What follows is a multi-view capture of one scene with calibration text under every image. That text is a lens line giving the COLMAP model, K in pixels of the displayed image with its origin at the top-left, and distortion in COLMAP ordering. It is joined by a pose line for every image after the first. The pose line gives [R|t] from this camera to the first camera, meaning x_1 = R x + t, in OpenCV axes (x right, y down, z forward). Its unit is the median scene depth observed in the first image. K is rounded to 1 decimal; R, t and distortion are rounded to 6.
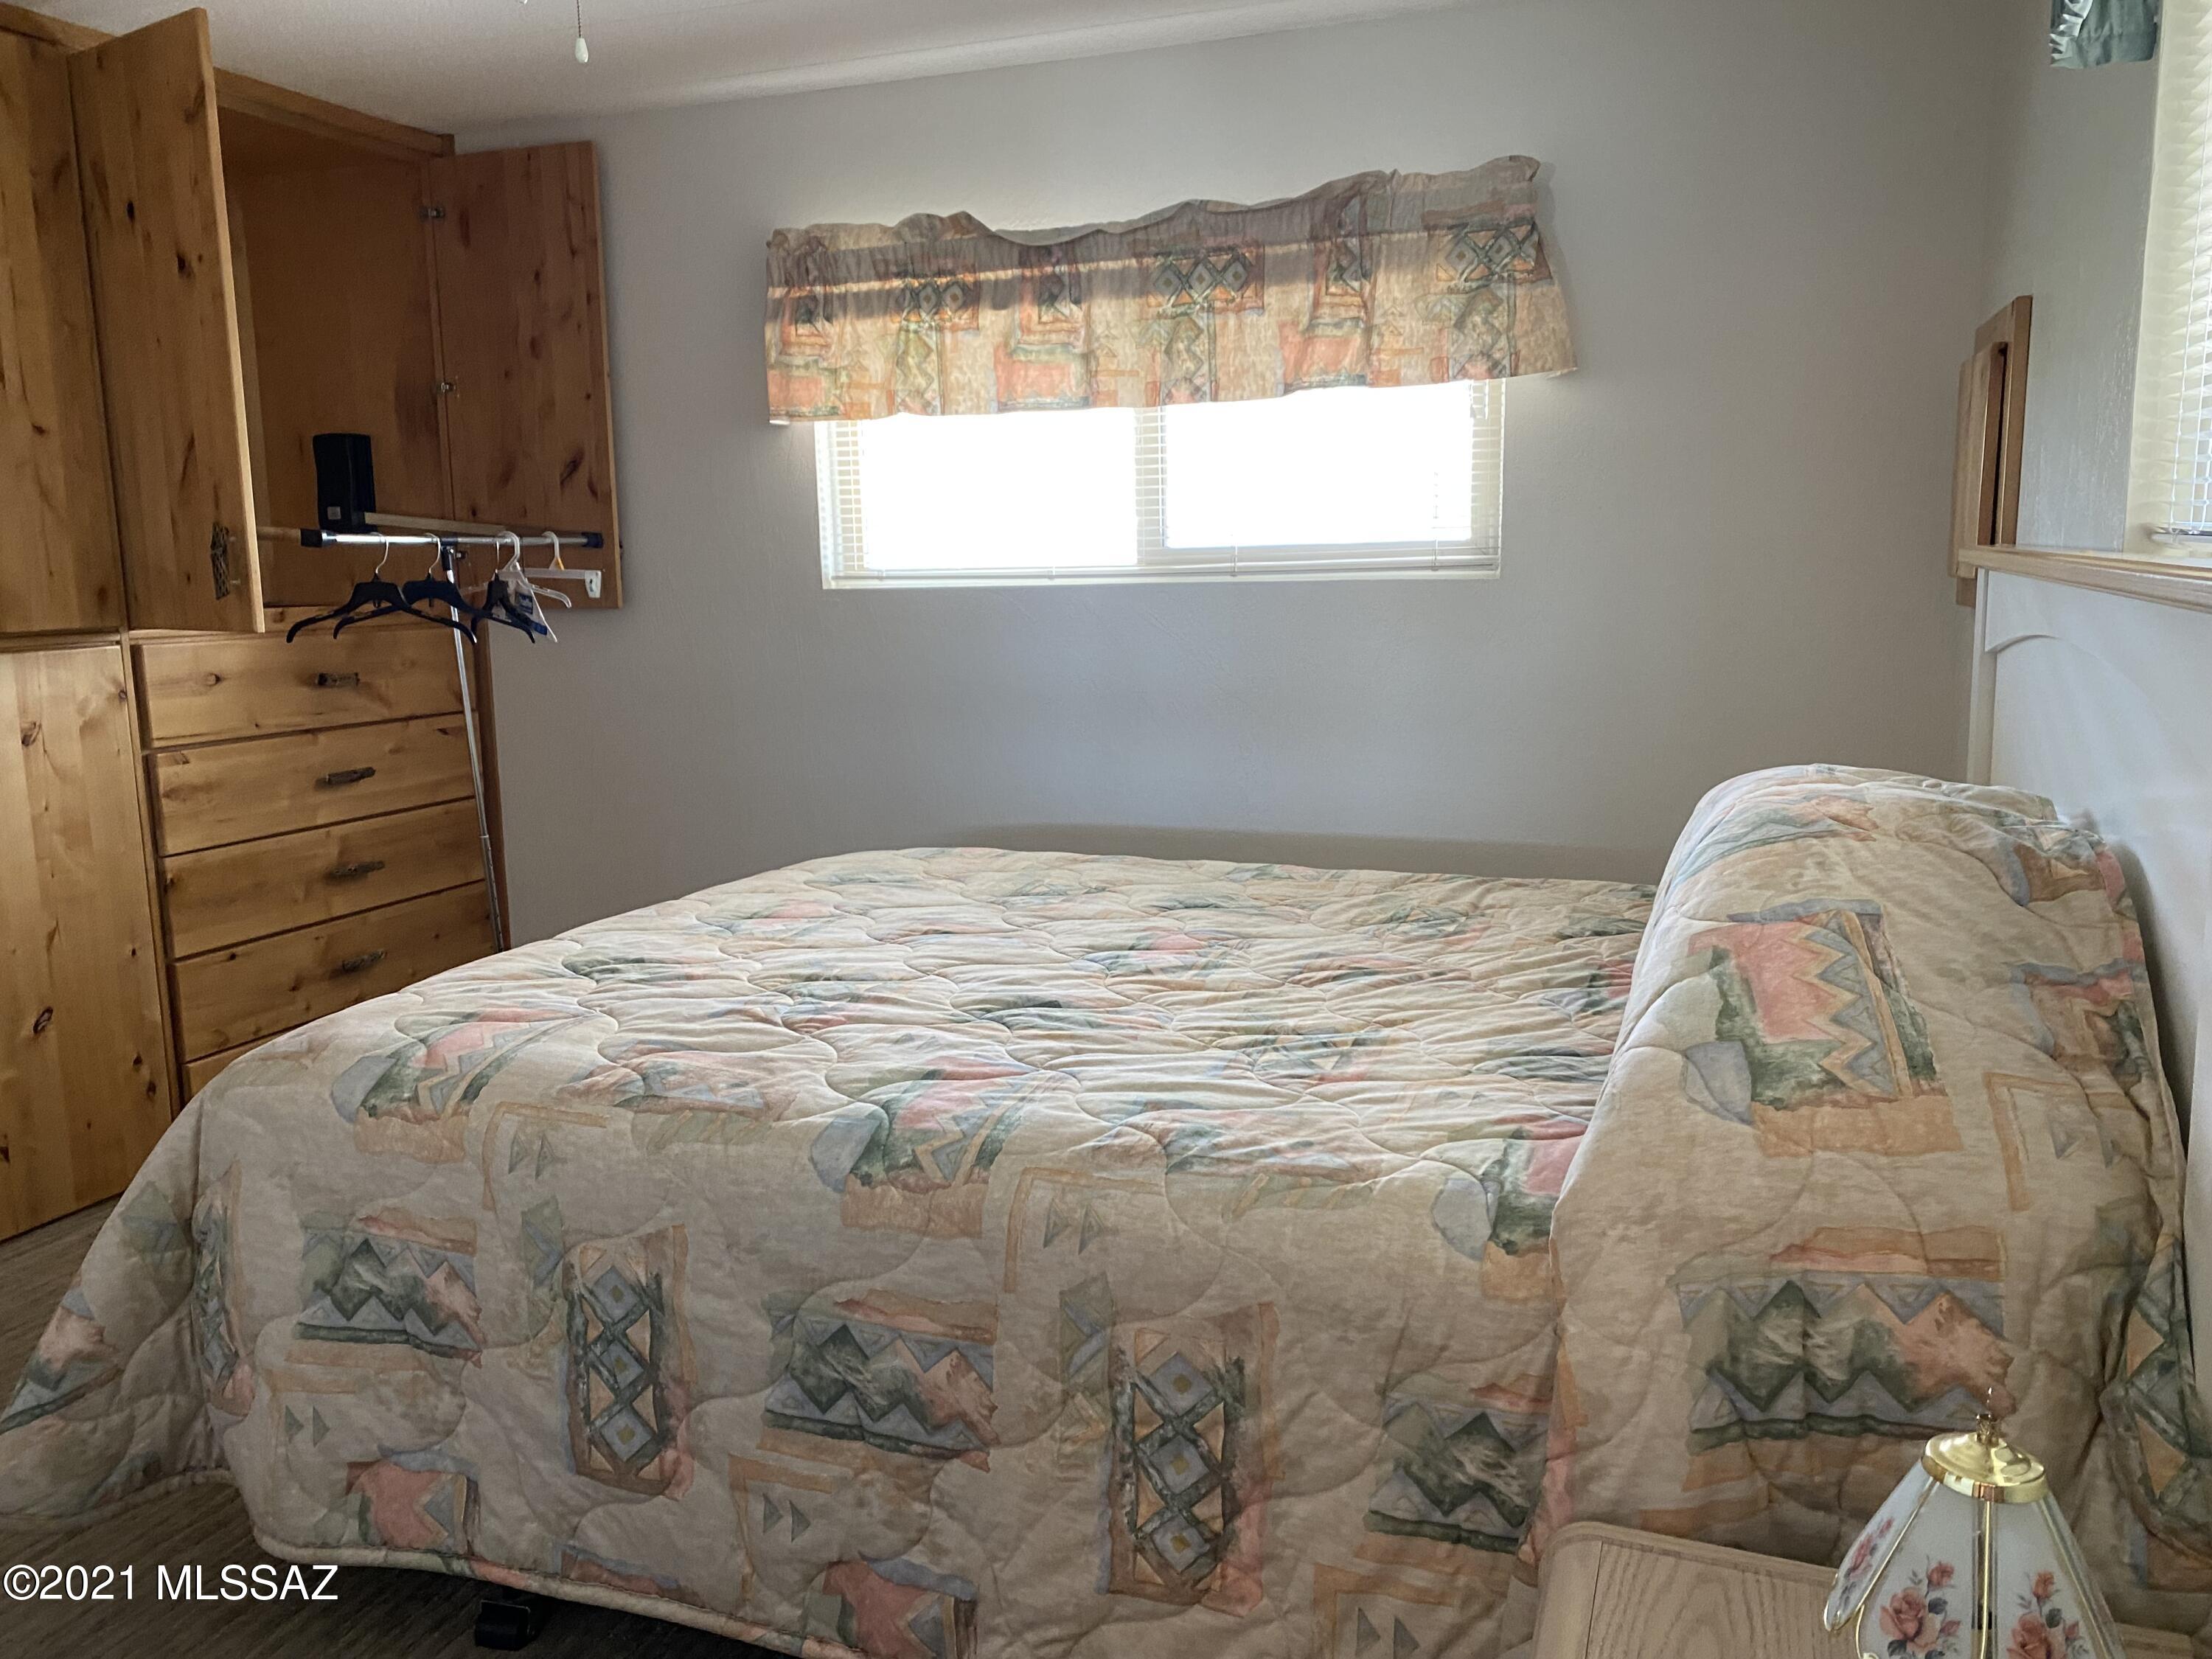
lens RADIAL K [[1712.5, 0, 1100.2], [0, 1712.5, 808.8], [0, 0, 1]] dist [0.024500, -0.007949]
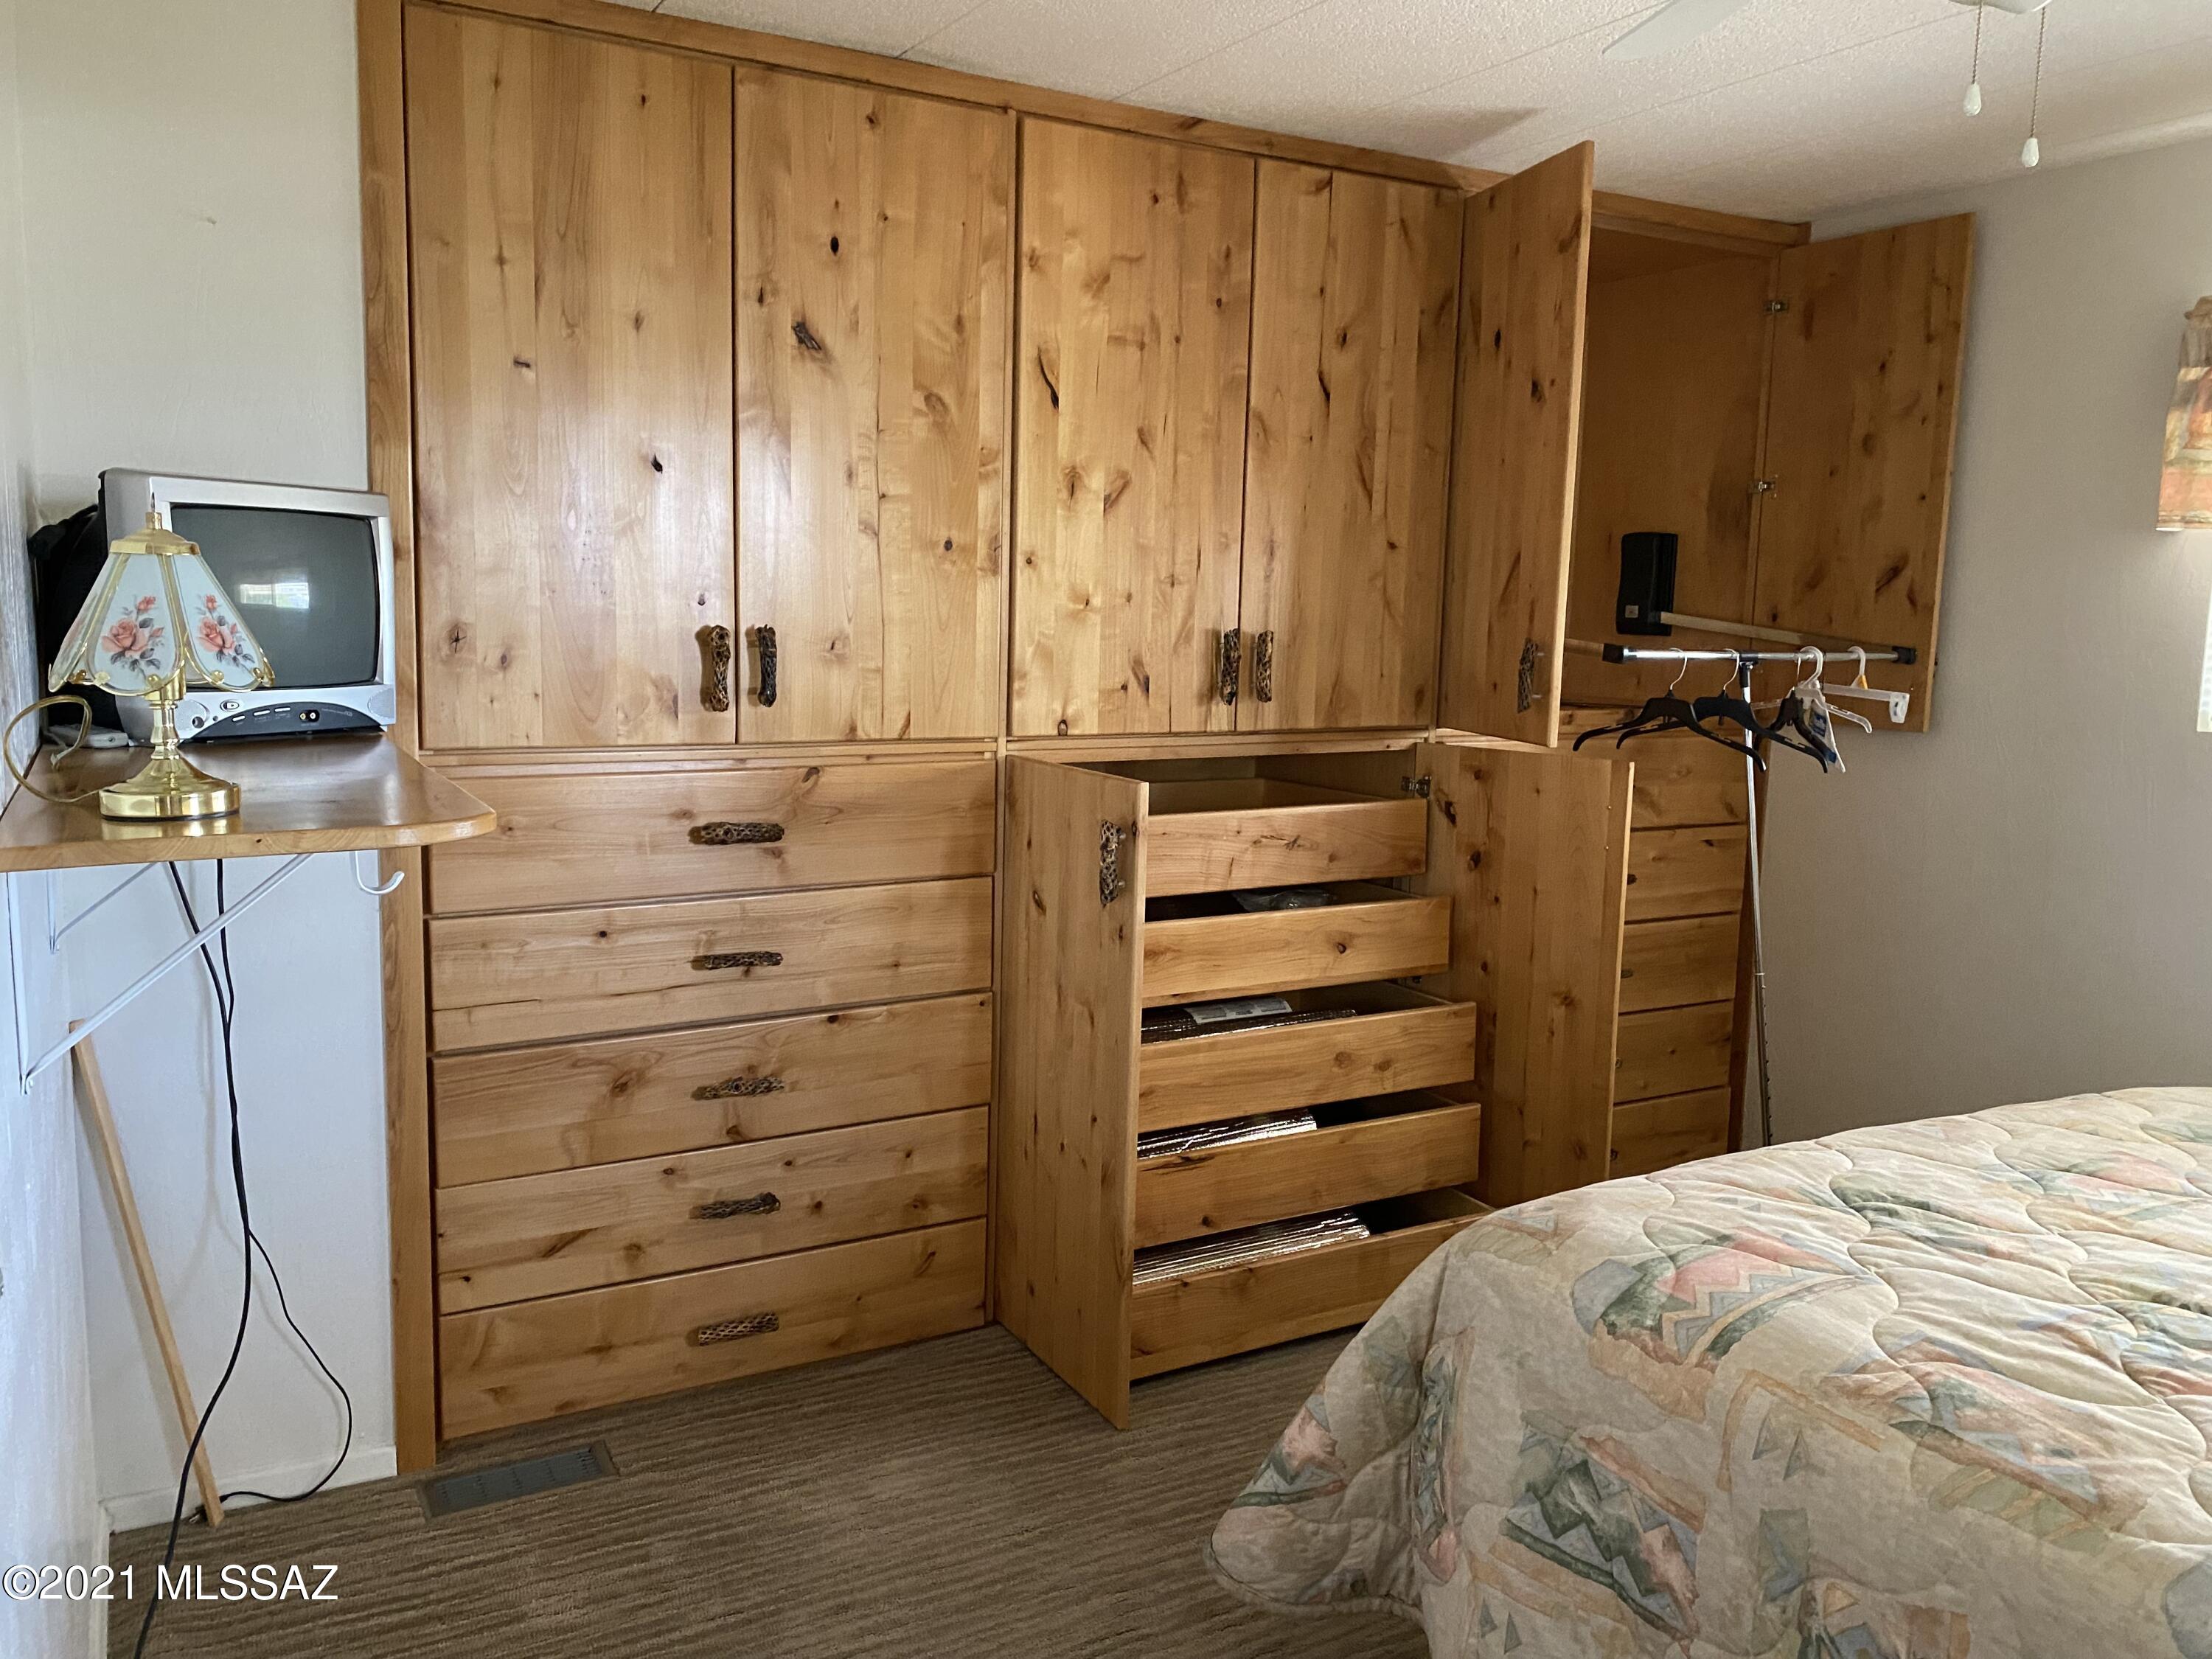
lens RADIAL K [[1706.8, 0, 1119.3], [0, 1706.8, 829.4], [0, 0, 1]] dist [0.035041, -0.060172]
pose [[0.771875, 0.121130, -0.624129, -0.074182], [-0.129279, 0.991077, 0.032465, -0.076050], [0.622492, 0.055628, 0.780647, 0.088082]]
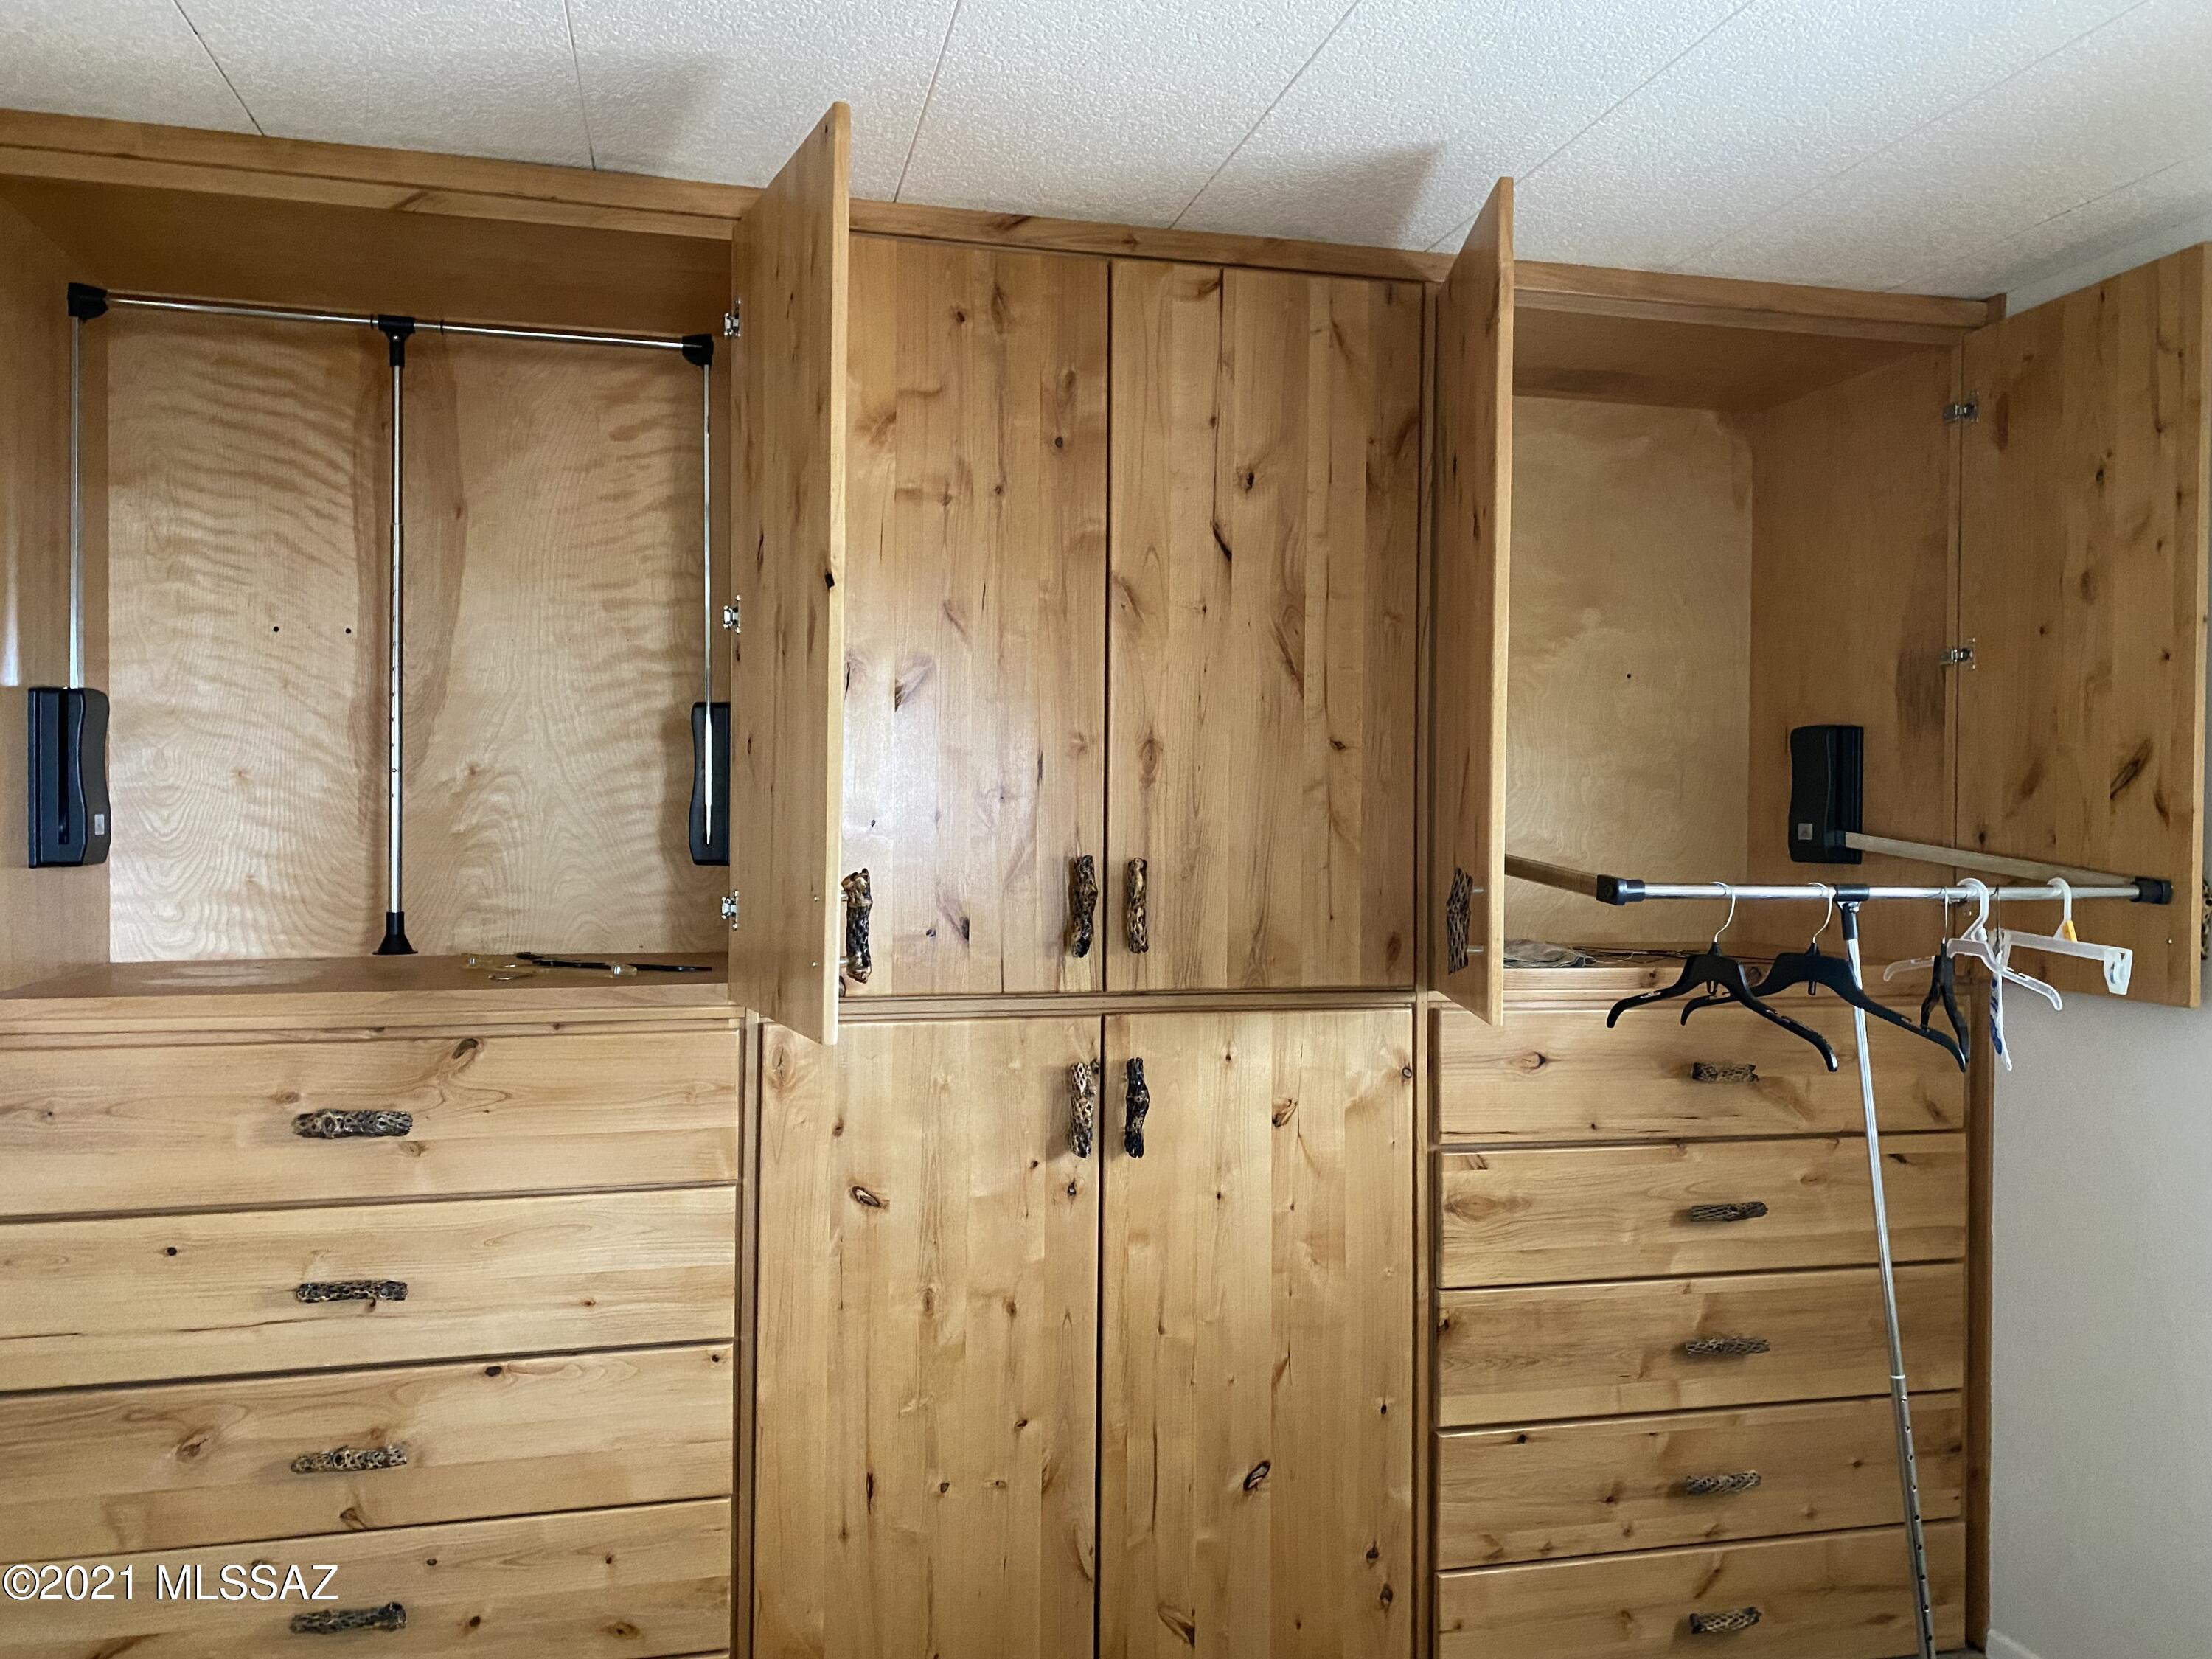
lens RADIAL K [[1706.8, 0, 1119.3], [0, 1706.8, 829.4], [0, 0, 1]] dist [0.035041, -0.060172]
pose [[0.563327, 0.028498, -0.825743, -0.010234], [-0.141024, 0.988056, -0.062108, -0.161557], [0.814110, 0.151437, 0.560617, 0.664678]]
